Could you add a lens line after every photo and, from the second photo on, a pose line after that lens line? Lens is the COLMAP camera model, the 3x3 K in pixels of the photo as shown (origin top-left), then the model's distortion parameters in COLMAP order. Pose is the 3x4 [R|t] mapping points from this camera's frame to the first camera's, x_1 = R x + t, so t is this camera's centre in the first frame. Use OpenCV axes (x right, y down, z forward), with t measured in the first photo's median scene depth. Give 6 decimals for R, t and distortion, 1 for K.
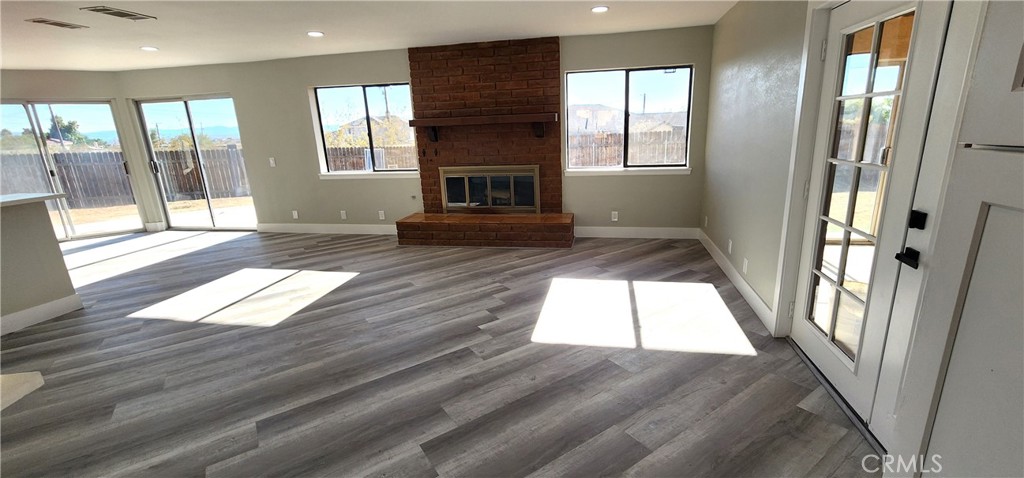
lens RADIAL K [[425.2, 0, 520.1], [0, 425.2, 240.7], [0, 0, 1]] dist [0.000731, -0.000005]
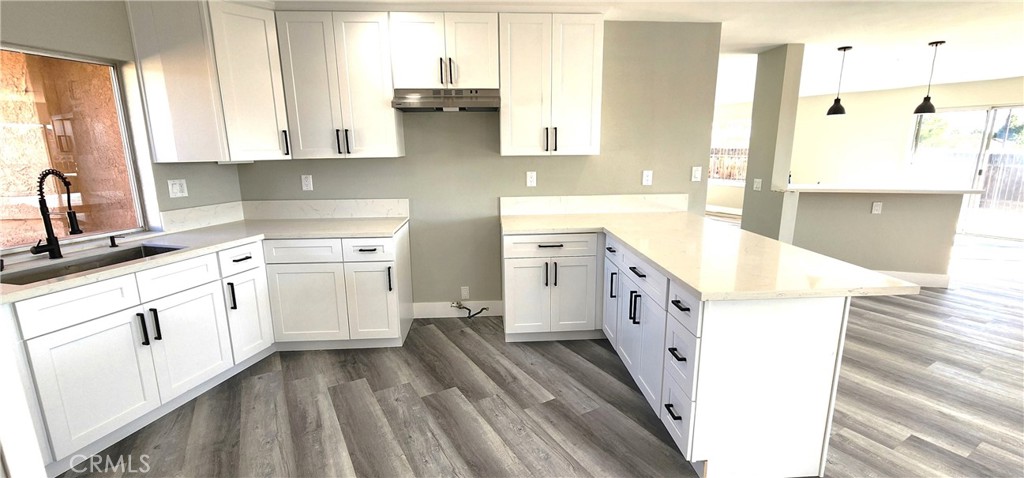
lens RADIAL K [[432.2, 0, 518.0], [0, 432.2, 238.0], [0, 0, 1]] dist [0.000755, -0.000109]
pose [[-0.070589, 0.239688, -0.968280, 0.119068], [-0.248371, 0.935907, 0.249781, 0.020019], [0.966090, 0.258125, -0.006533, -0.114389]]
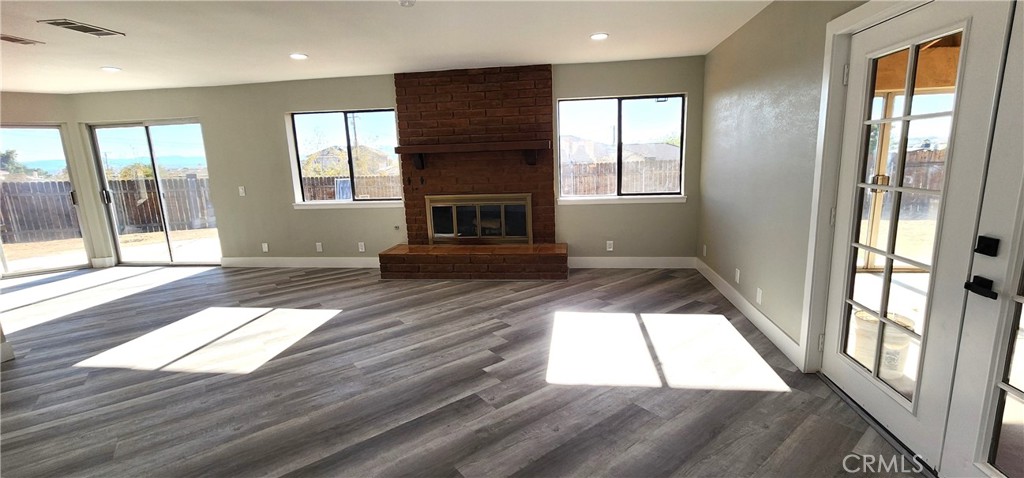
lens RADIAL K [[432.2, 0, 518.0], [0, 432.2, 238.0], [0, 0, 1]] dist [0.000755, -0.000109]
pose [[0.997980, -0.008140, 0.062998, -0.050201], [0.013019, 0.996912, -0.077434, -0.002165], [-0.062174, 0.078098, 0.995005, 0.038574]]
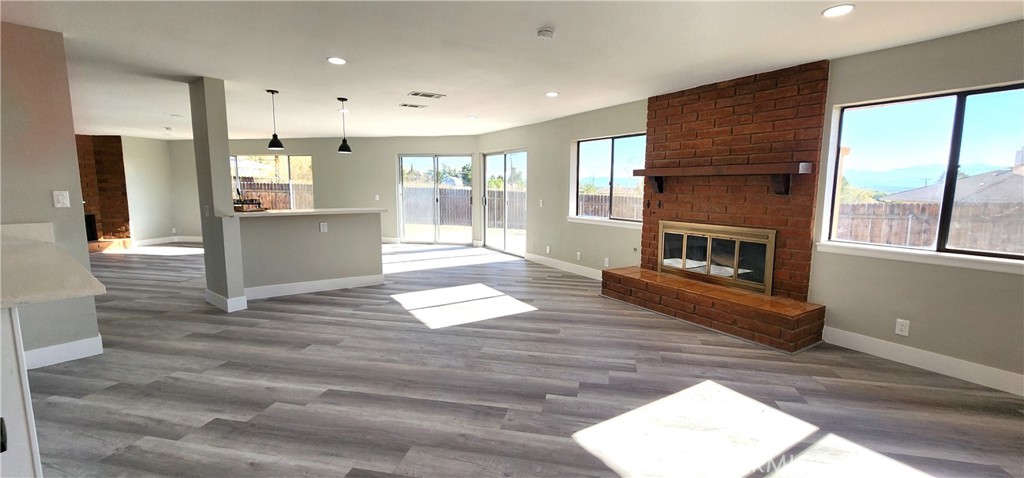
lens RADIAL K [[420.0, 0, 521.5], [0, 420.0, 240.7], [0, 0, 1]] dist [0.001685, 0.000089]
pose [[0.692642, 0.133668, -0.708788, 0.272526], [-0.218729, 0.975330, -0.029812, -0.043694], [0.687317, 0.175681, 0.704792, 0.187674]]
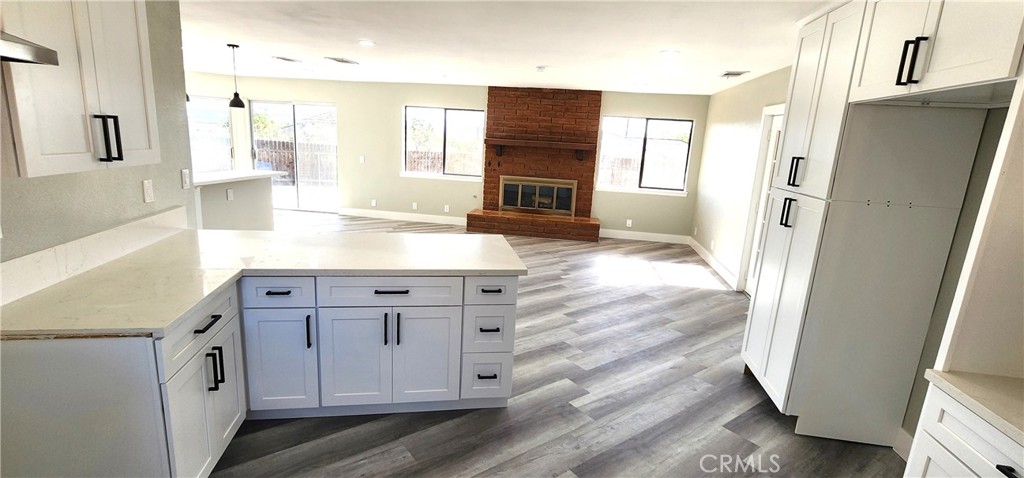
lens RADIAL K [[465.4, 0, 508.6], [0, 465.4, 244.8], [0, 0, 1]] dist [0.001009, 0.000007]
pose [[0.995022, 0.079377, 0.060259, -0.258443], [-0.077268, 0.996340, -0.036552, 0.101134], [-0.062940, 0.031714, 0.997513, -0.477897]]
